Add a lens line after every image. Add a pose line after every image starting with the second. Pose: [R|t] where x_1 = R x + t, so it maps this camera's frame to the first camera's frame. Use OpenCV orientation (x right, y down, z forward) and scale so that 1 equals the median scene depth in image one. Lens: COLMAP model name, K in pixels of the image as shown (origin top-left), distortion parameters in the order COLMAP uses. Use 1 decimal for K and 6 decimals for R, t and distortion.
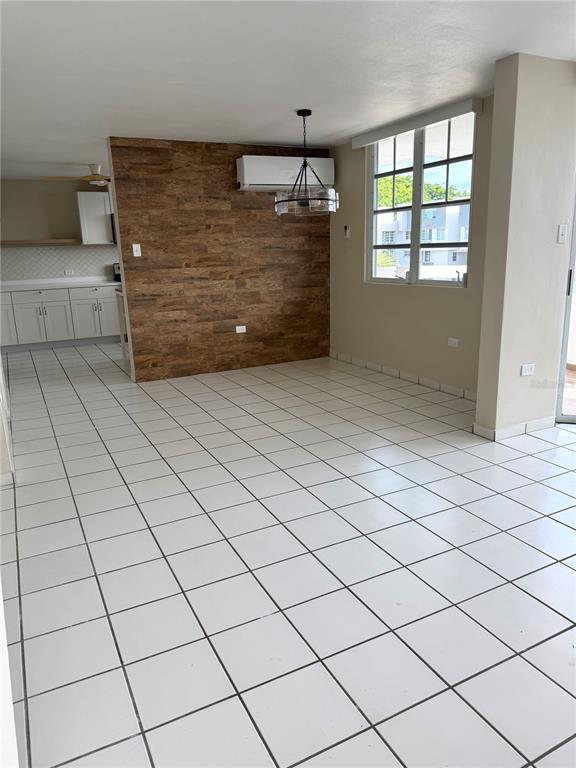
lens RADIAL K [[543.2, 0, 288.0], [0, 543.2, 384.0], [0, 0, 1]] dist [0.003696, 0.001150]
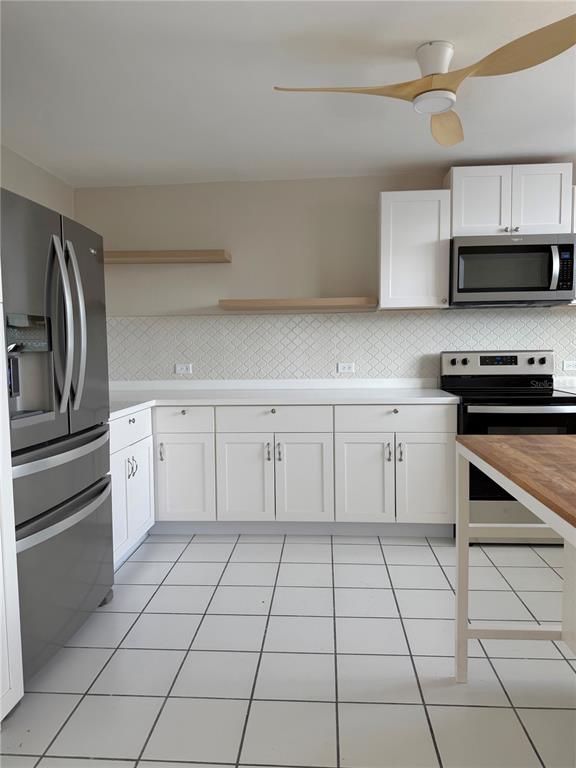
lens RADIAL K [[558.4, 0, 288.0], [0, 558.4, 384.0], [0, 0, 1]] dist [0.002974, -0.003390]
pose [[0.858541, 0.059397, -0.509293, -0.204746], [-0.141772, 0.982044, -0.124461, -0.128136], [0.492756, 0.179058, 0.851546, 0.583483]]
